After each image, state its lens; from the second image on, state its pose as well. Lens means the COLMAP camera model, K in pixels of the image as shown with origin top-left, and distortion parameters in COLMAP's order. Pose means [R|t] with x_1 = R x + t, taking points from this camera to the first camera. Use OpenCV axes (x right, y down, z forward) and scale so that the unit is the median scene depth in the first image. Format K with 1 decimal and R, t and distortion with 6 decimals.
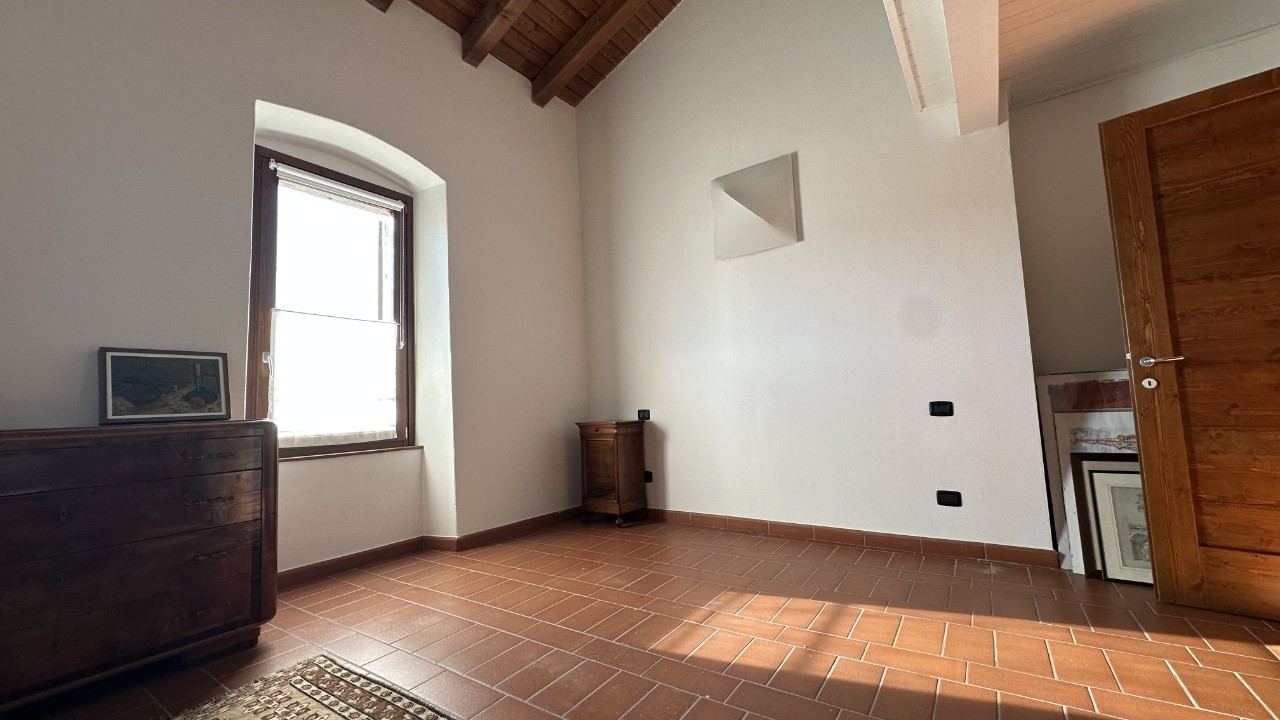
lens RADIAL K [[509.7, 0, 642.2], [0, 509.7, 360.1], [0, 0, 1]] dist [0.002217, 0.000441]
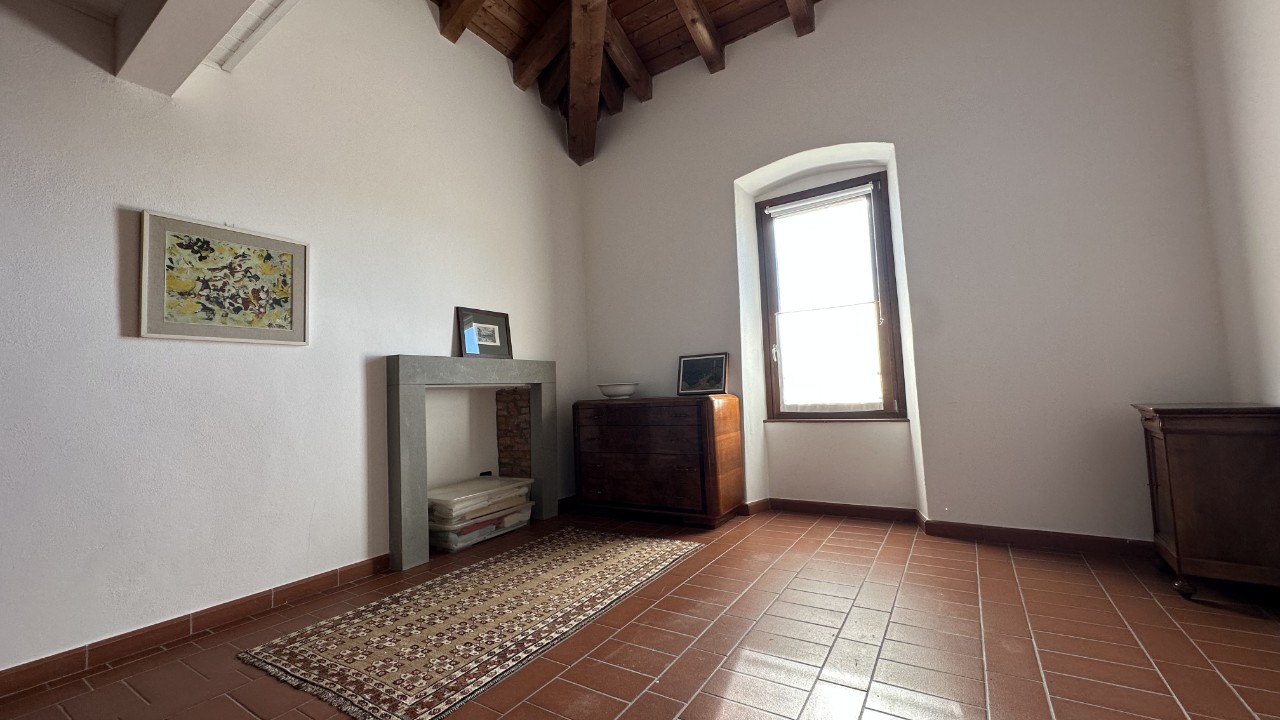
lens RADIAL K [[509.7, 0, 644.6], [0, 509.7, 368.3], [0, 0, 1]] dist [0.002217, 0.000441]
pose [[0.028537, -0.008235, -0.999559, 0.614710], [0.130755, 0.991405, -0.004435, 0.007606], [0.991004, -0.130571, 0.029369, 0.534049]]
